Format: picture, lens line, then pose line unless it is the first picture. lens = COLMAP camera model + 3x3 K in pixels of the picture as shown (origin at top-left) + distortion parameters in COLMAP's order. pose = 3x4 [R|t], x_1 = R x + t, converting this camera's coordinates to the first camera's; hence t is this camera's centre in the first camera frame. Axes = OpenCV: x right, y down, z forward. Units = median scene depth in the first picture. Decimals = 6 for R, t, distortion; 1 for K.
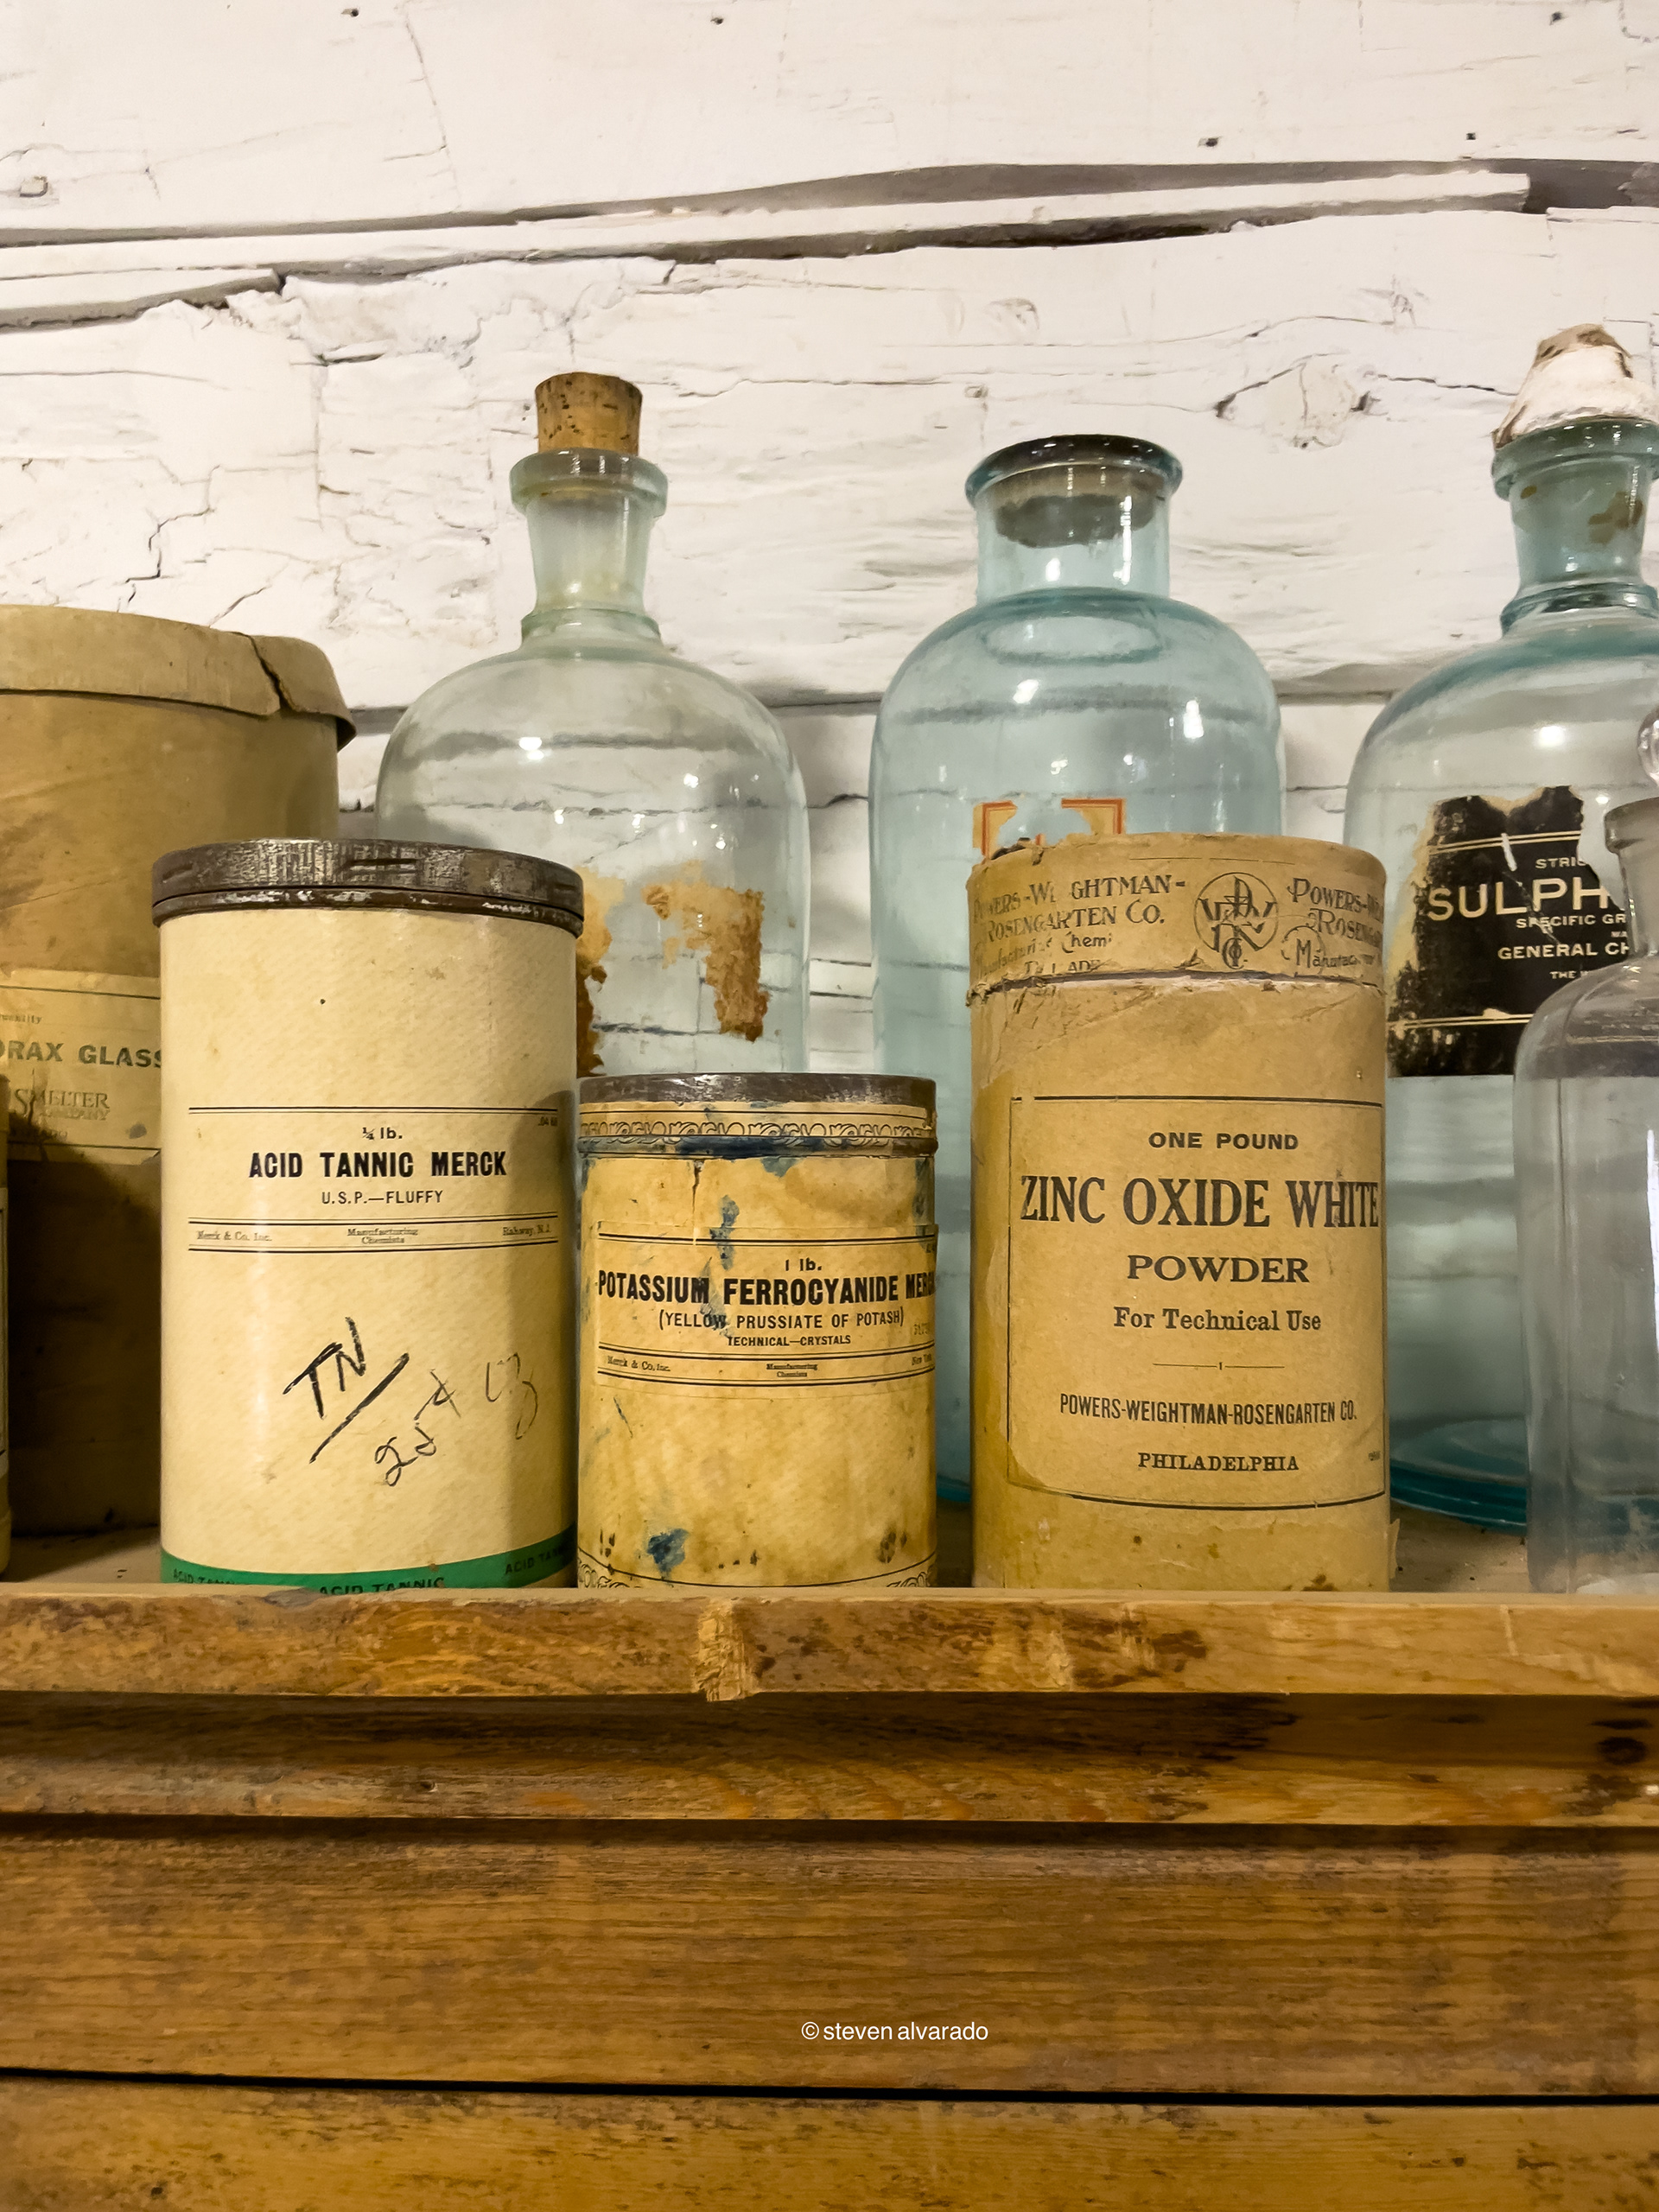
lens RADIAL K [[1673.8, 0, 807.3], [0, 1673.8, 1115.5], [0, 0, 1]] dist [0.043823, -0.074753]
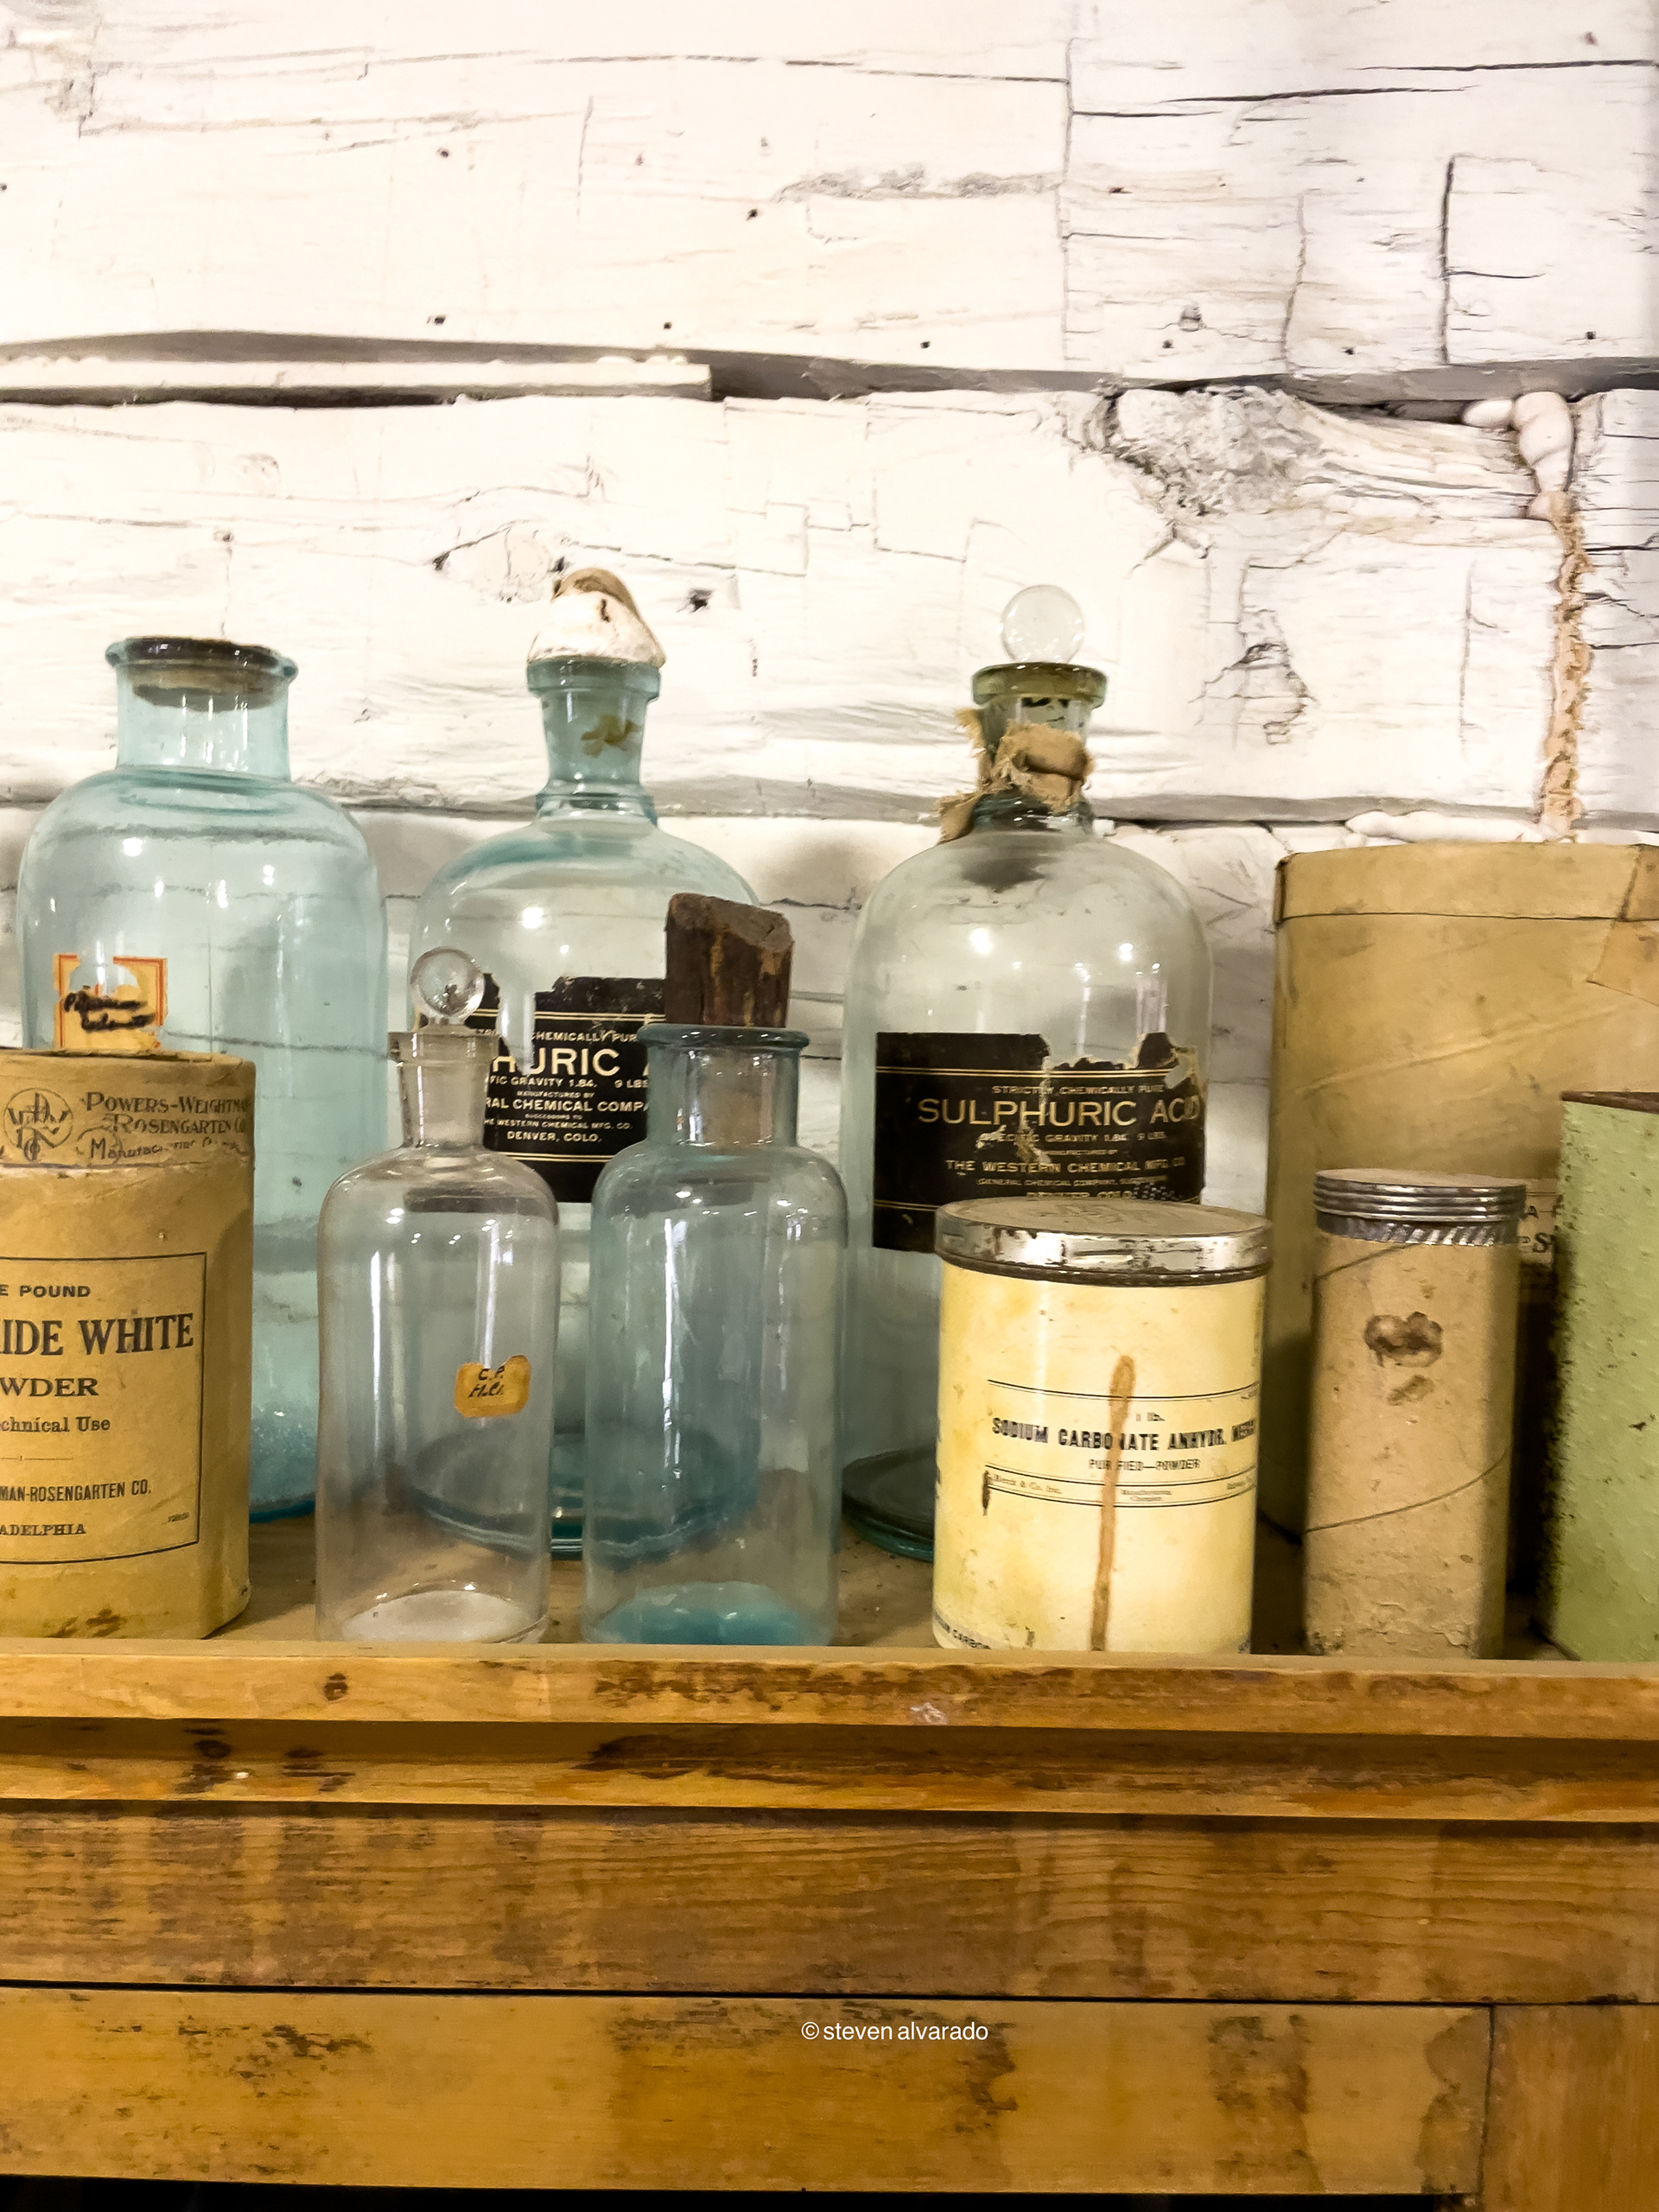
lens RADIAL K [[1673.8, 0, 810.3], [0, 1673.8, 1120.2], [0, 0, 1]] dist [0.043823, -0.074753]
pose [[0.997560, 0.027053, 0.064366, 0.776826], [-0.031995, 0.996516, 0.077025, -0.241268], [-0.062058, -0.078896, 0.994949, -0.348484]]
